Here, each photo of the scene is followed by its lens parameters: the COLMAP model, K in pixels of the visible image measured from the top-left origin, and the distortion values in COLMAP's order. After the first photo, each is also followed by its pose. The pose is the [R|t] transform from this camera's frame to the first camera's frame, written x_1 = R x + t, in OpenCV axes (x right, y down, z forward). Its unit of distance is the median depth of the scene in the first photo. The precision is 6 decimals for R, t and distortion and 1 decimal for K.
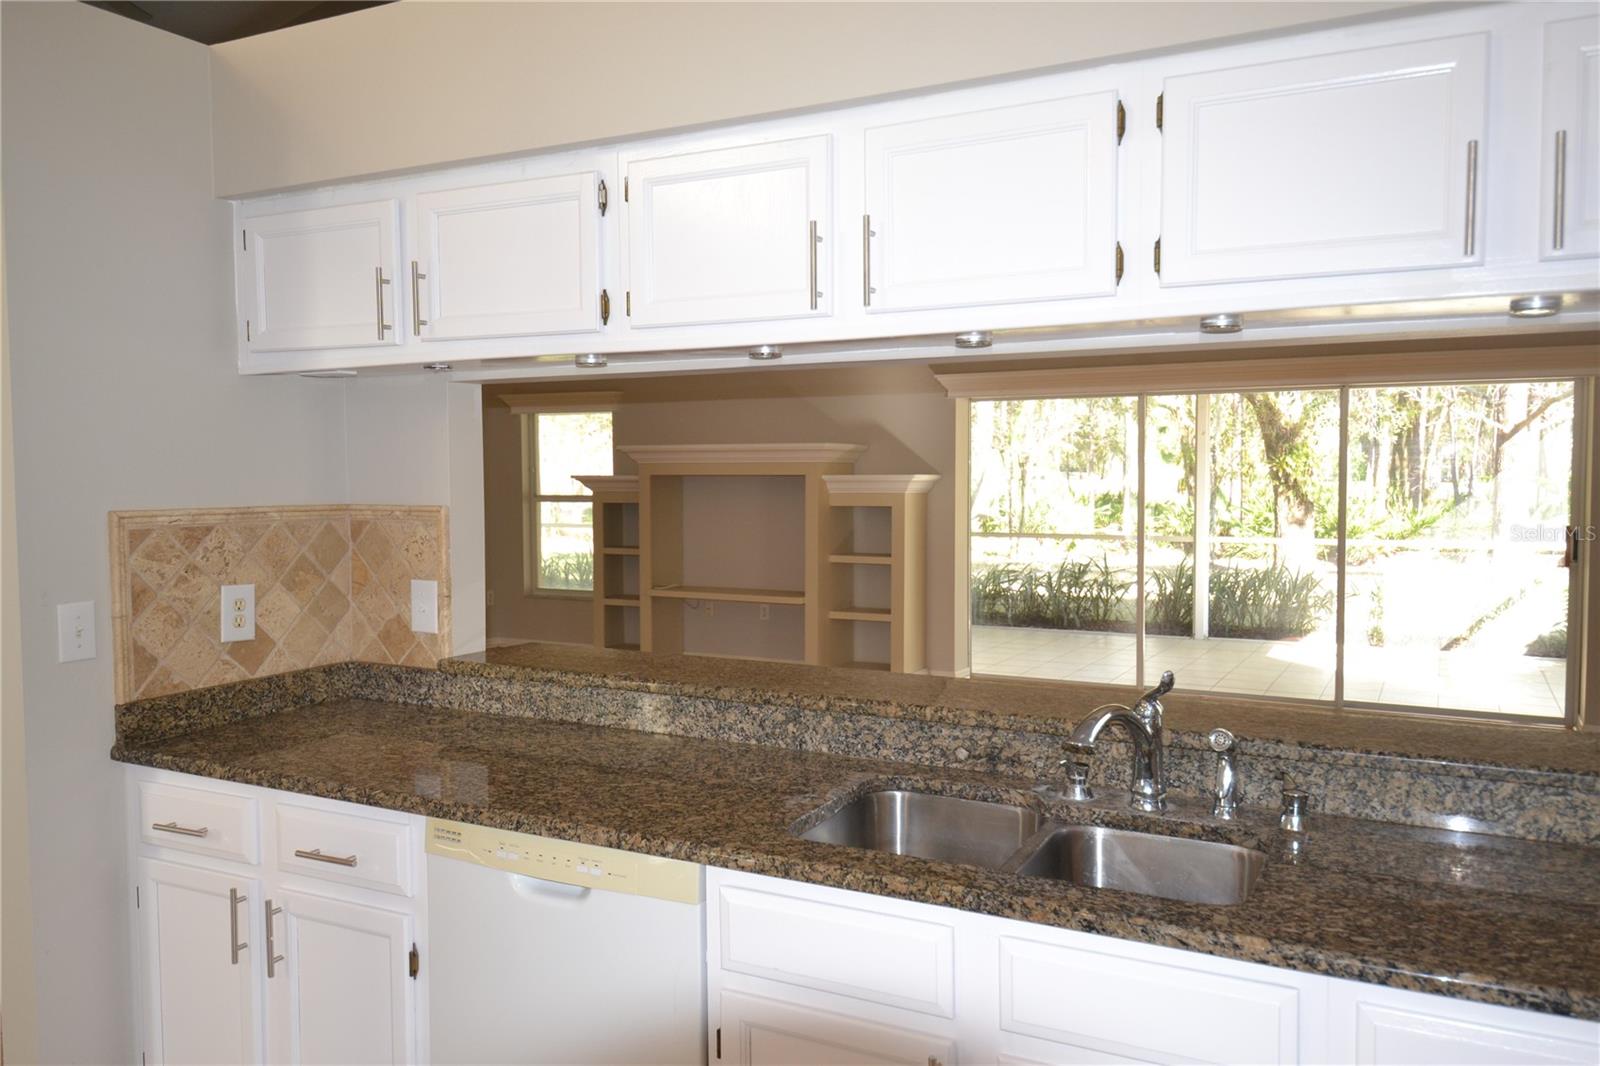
lens RADIAL K [[1206.8, 0, 796.1], [0, 1206.8, 529.0], [0, 0, 1]] dist [0.057984, -0.066646]
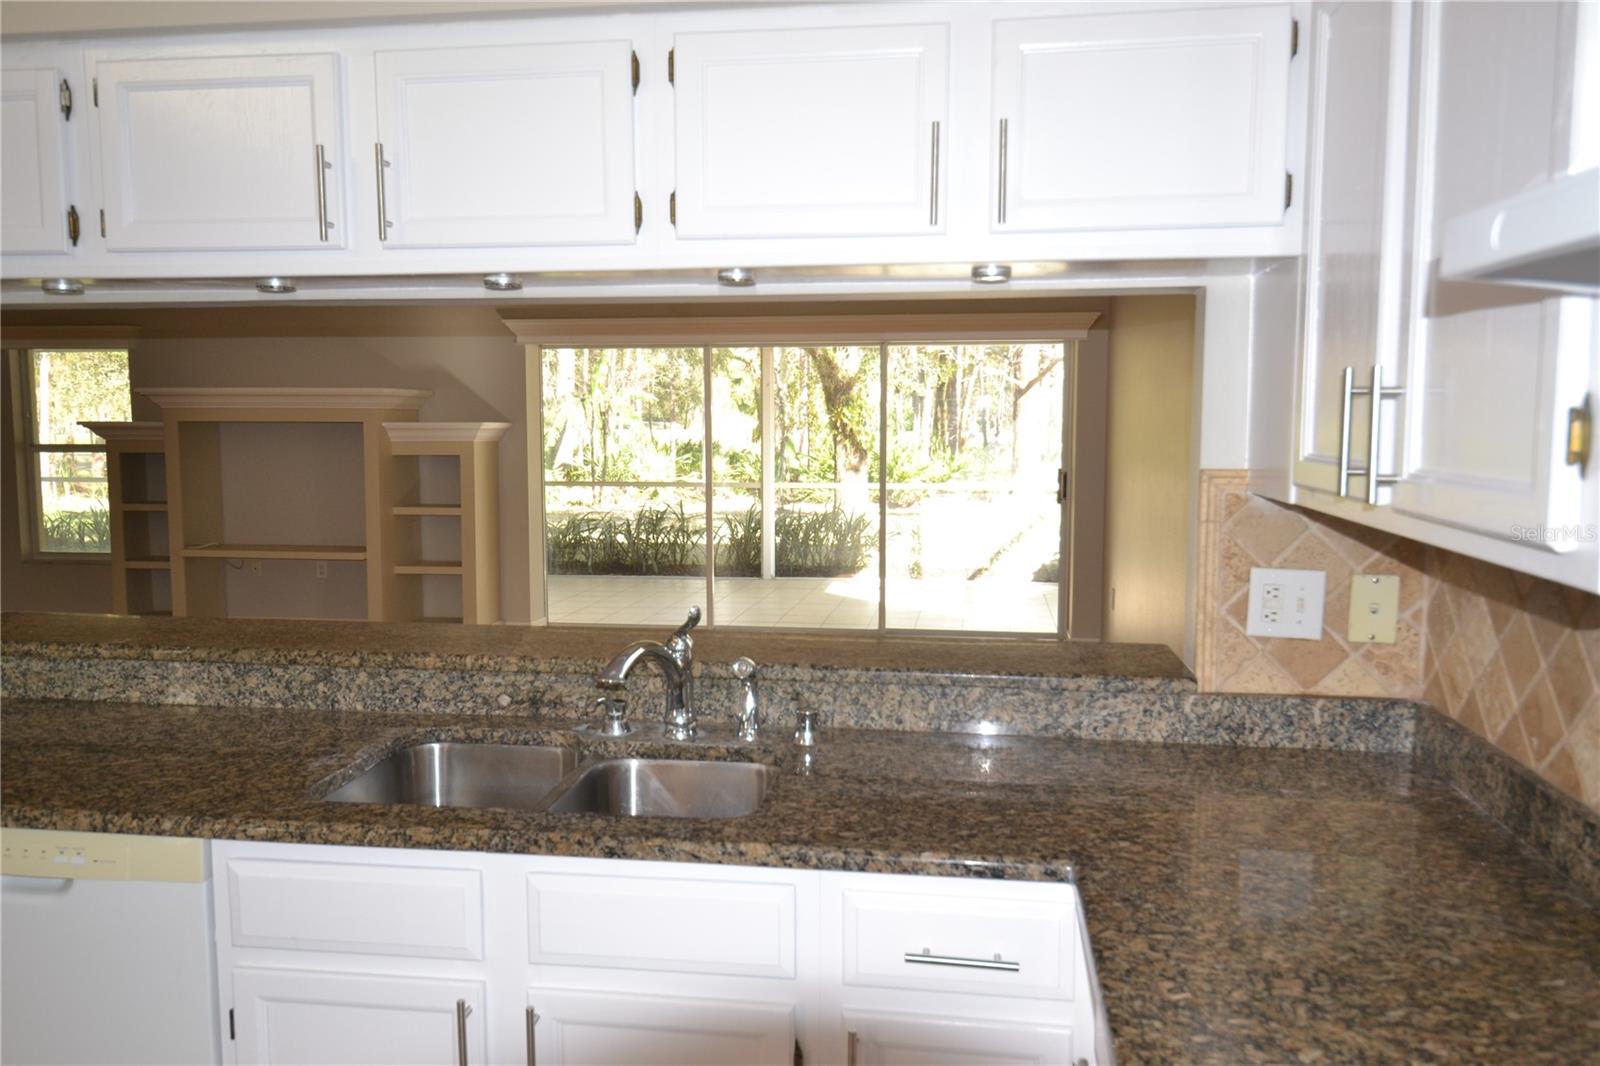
lens RADIAL K [[1206.8, 0, 796.0], [0, 1206.8, 529.6], [0, 0, 1]] dist [0.057984, -0.066646]
pose [[0.943484, -0.026564, 0.330352, 0.030299], [0.012655, 0.998943, 0.044182, 0.003380], [-0.331176, -0.037505, 0.942823, -0.012861]]
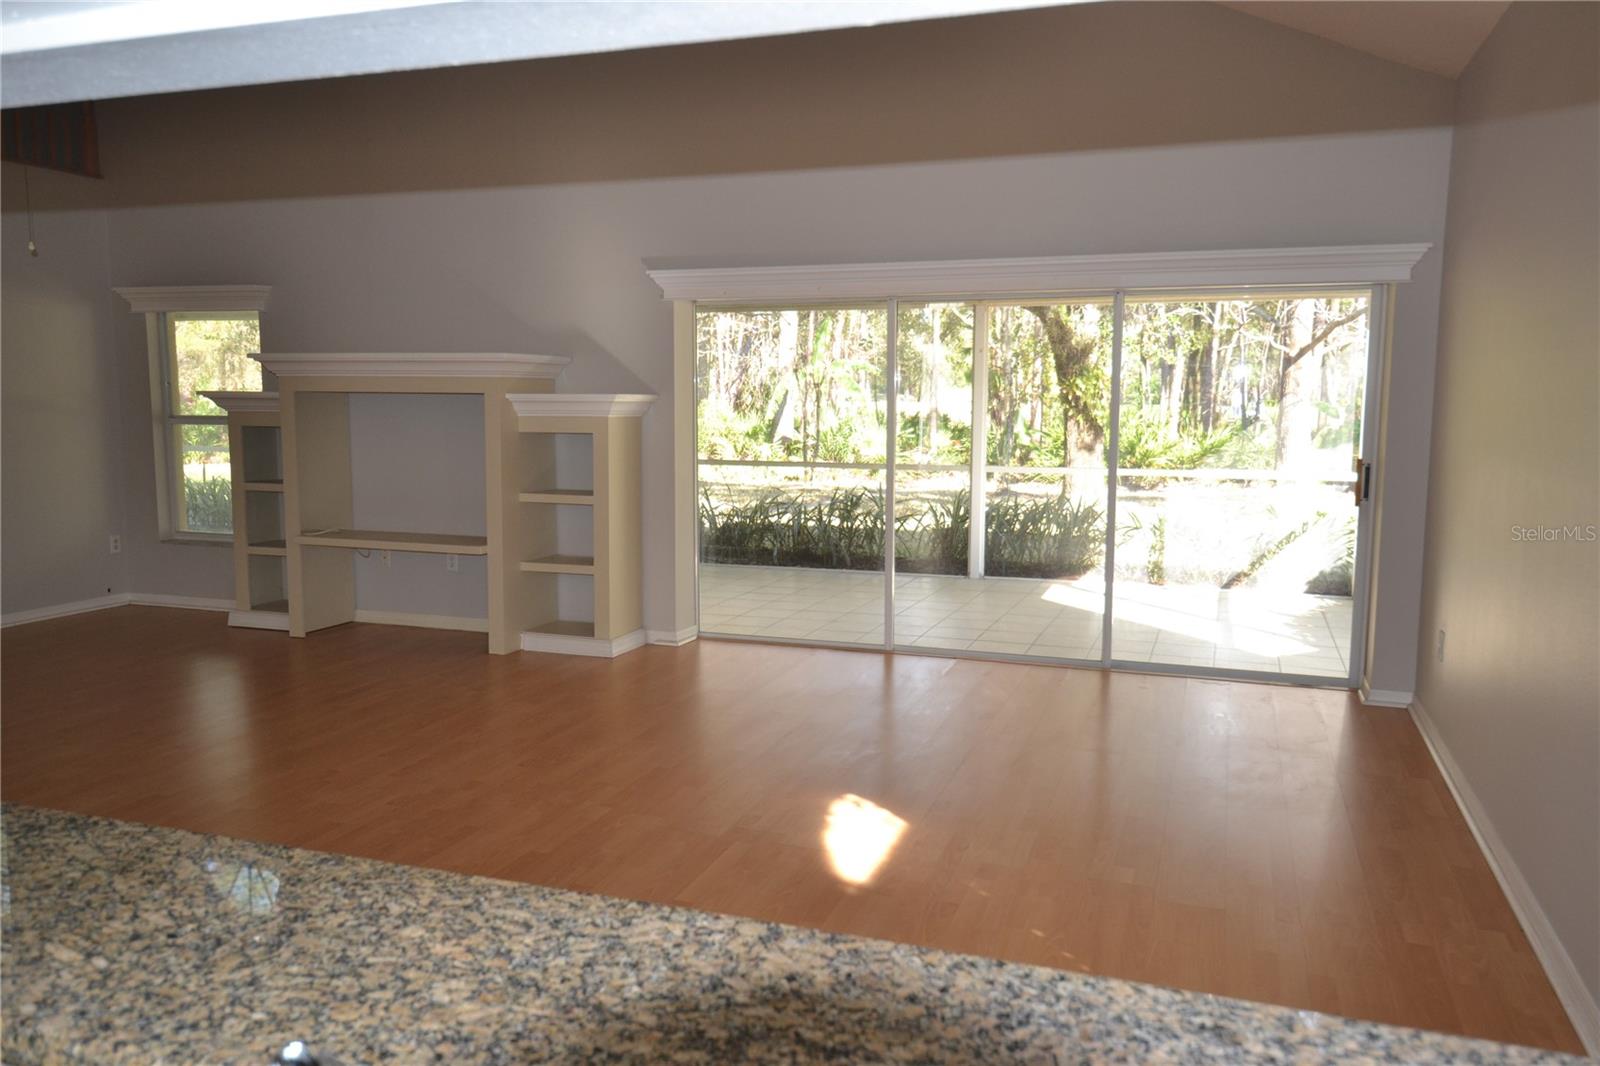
lens RADIAL K [[1206.8, 0, 794.4], [0, 1206.8, 528.7], [0, 0, 1]] dist [0.057984, -0.066646]
pose [[0.989945, -0.008504, 0.141197, 0.268488], [-0.000729, 0.997871, 0.065213, -0.021268], [-0.141451, -0.064660, 0.987831, 0.476579]]
